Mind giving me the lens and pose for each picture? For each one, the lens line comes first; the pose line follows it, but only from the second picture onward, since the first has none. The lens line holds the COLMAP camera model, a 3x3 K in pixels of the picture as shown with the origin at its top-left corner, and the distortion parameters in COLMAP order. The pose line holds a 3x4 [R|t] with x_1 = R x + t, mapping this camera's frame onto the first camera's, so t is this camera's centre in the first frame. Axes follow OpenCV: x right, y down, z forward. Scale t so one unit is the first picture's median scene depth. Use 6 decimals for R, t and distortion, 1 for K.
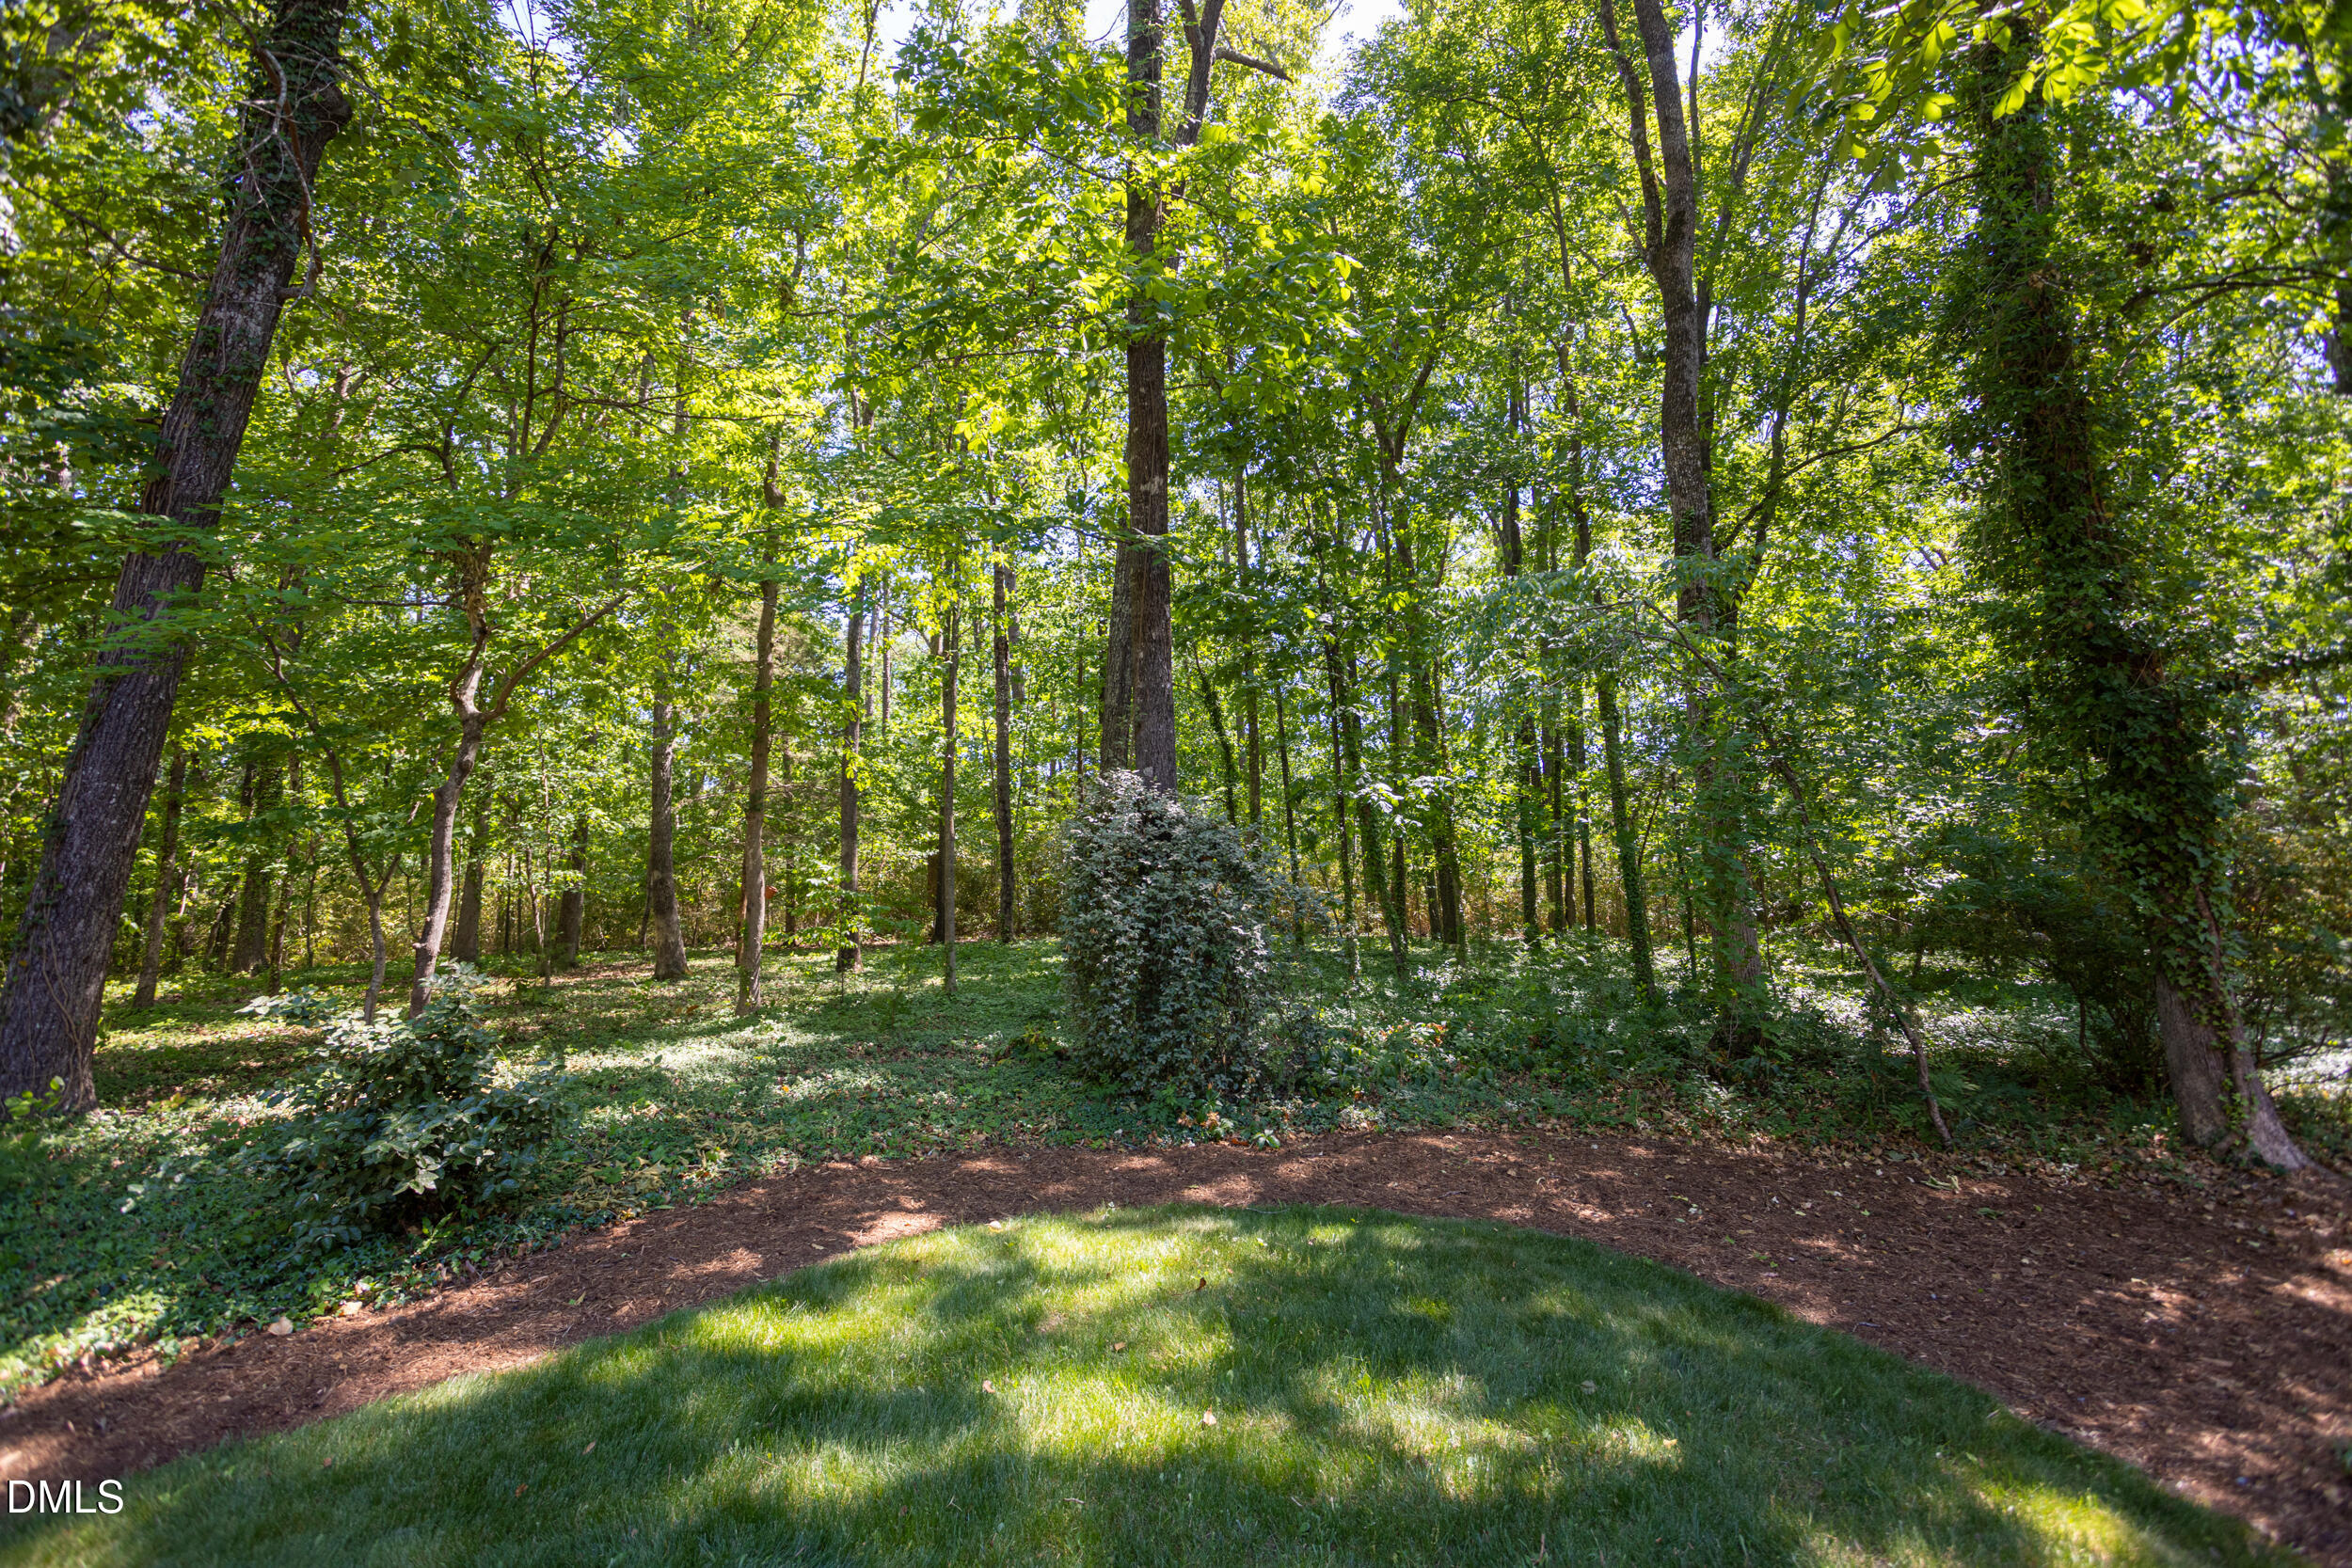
lens RADIAL K [[1198.7, 0, 1169.8], [0, 1198.7, 785.9], [0, 0, 1]] dist [-0.001316, 0.000199]
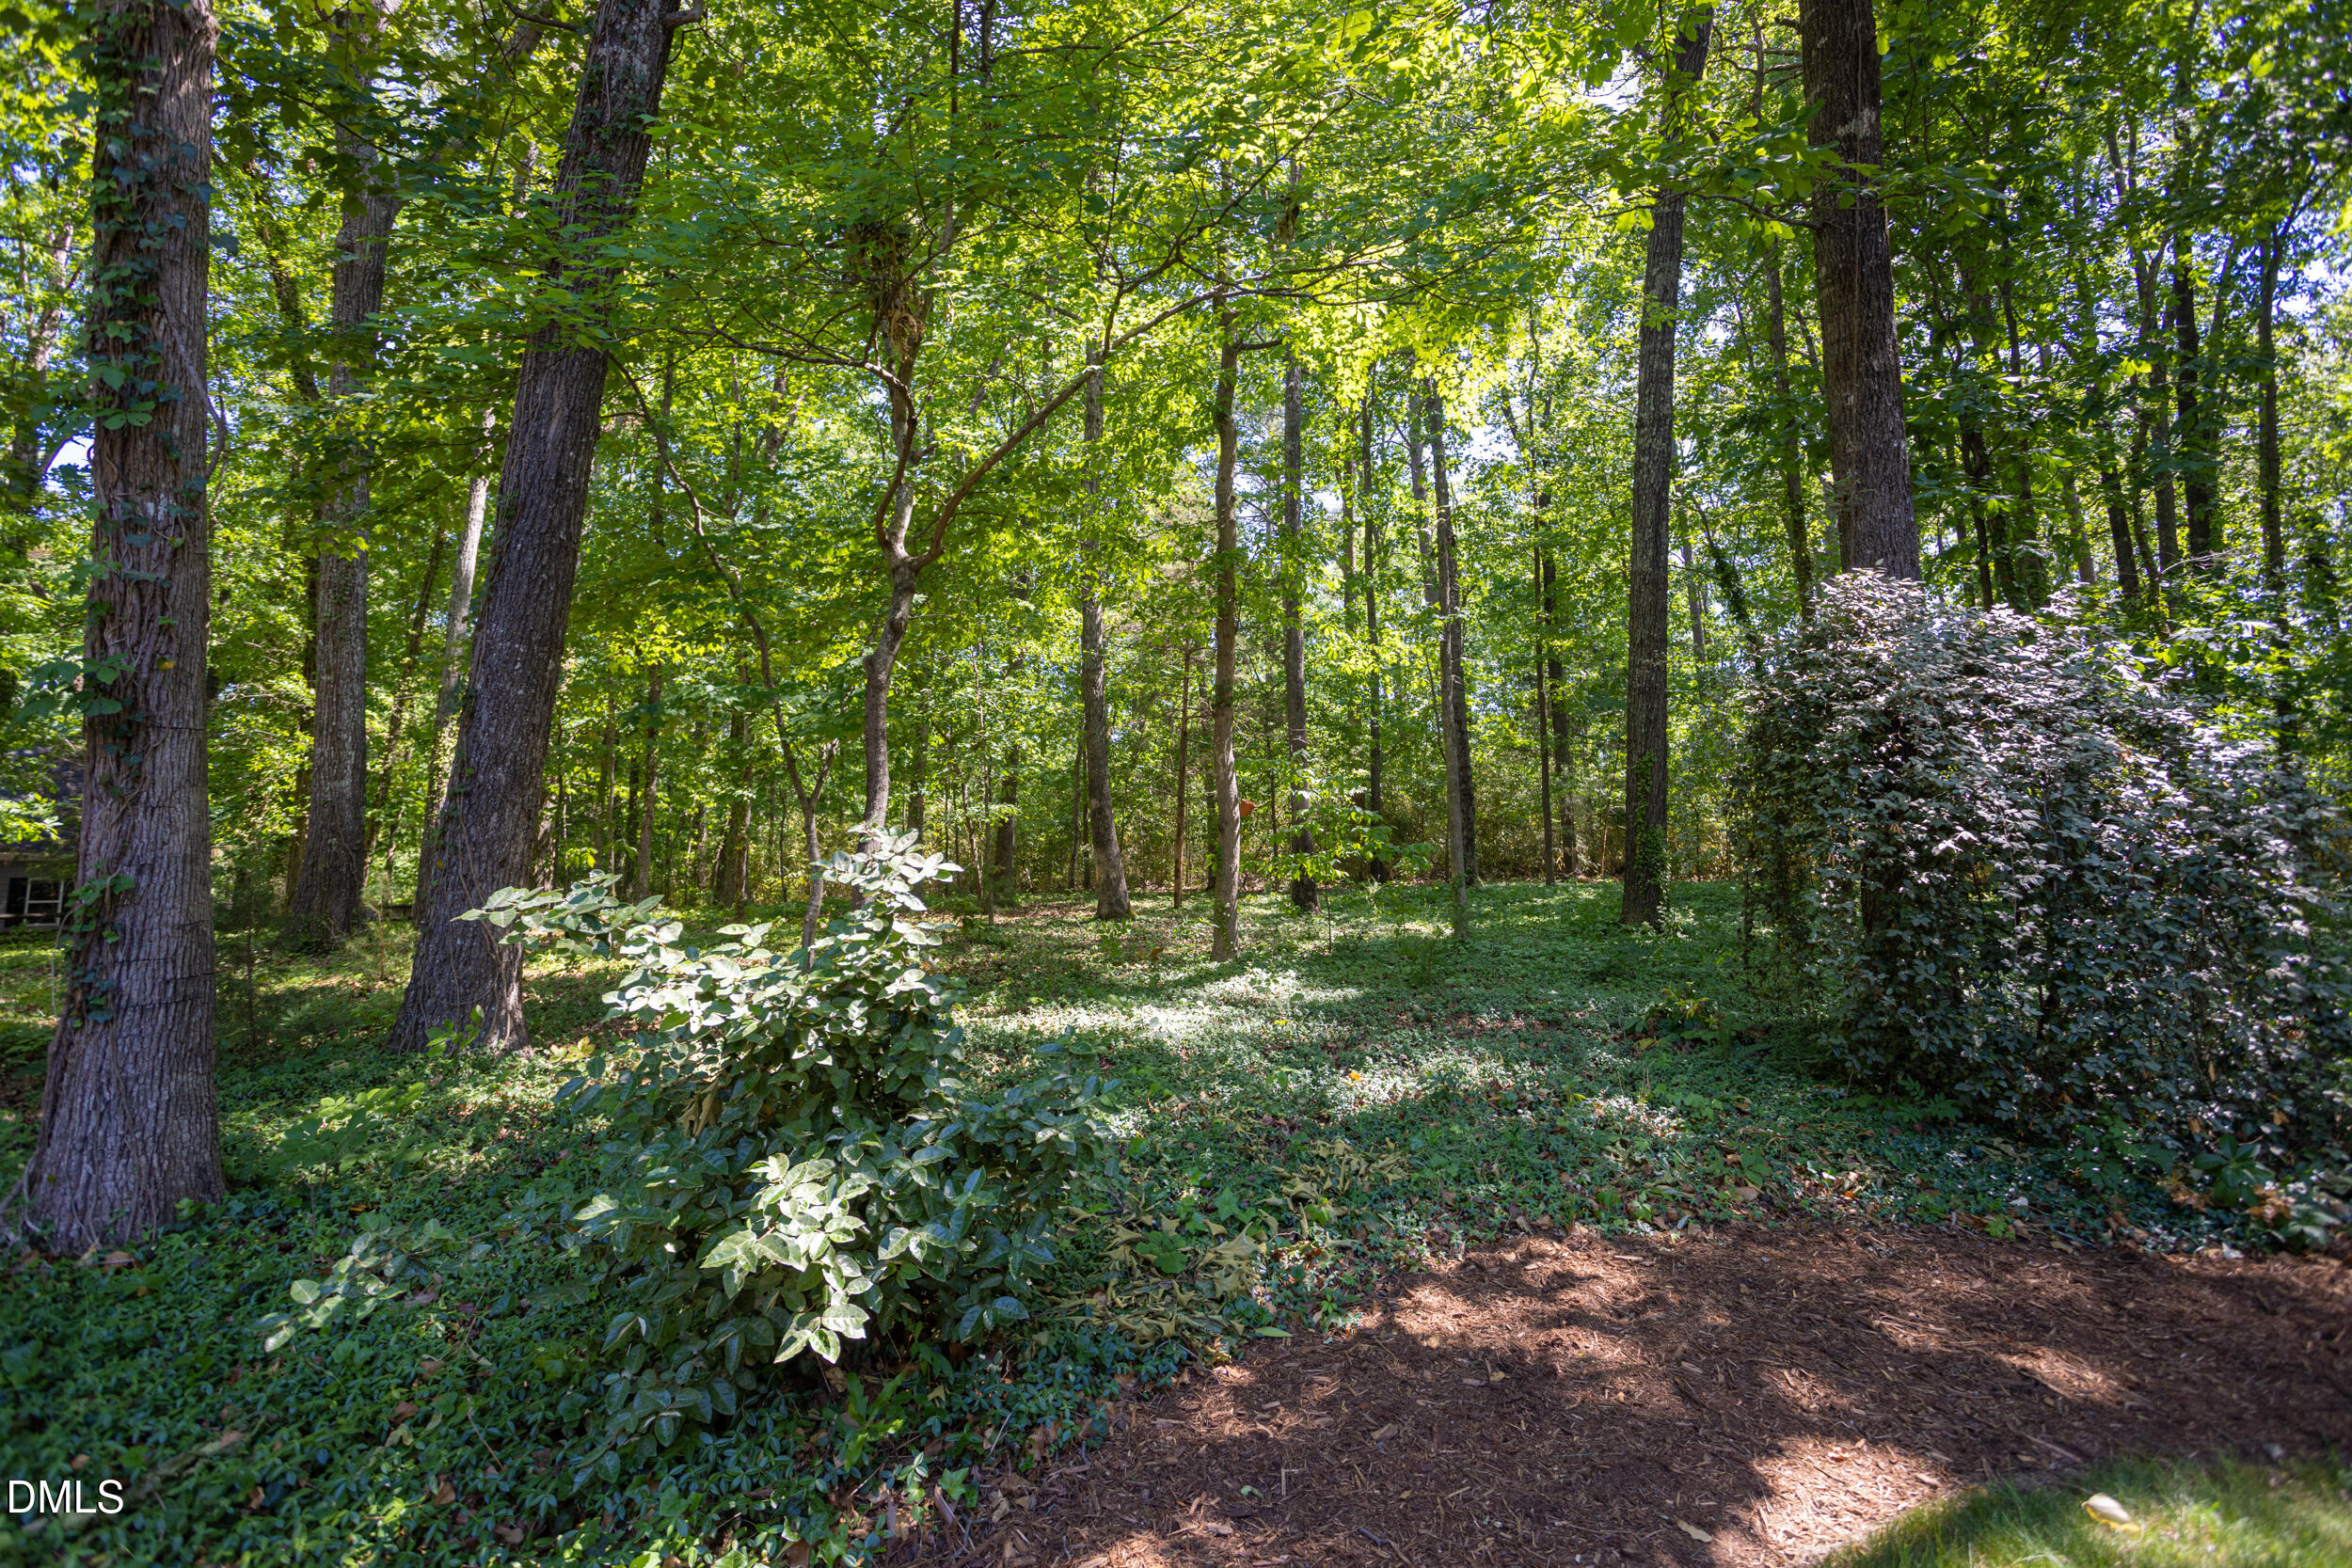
lens RADIAL K [[1198.7, 0, 1180.0], [0, 1198.7, 785.6], [0, 0, 1]] dist [-0.001316, 0.000199]
pose [[0.953477, -0.018740, -0.300883, -0.171124], [0.029926, 0.999020, 0.032611, 0.057904], [0.299977, -0.040098, 0.953103, 0.291186]]
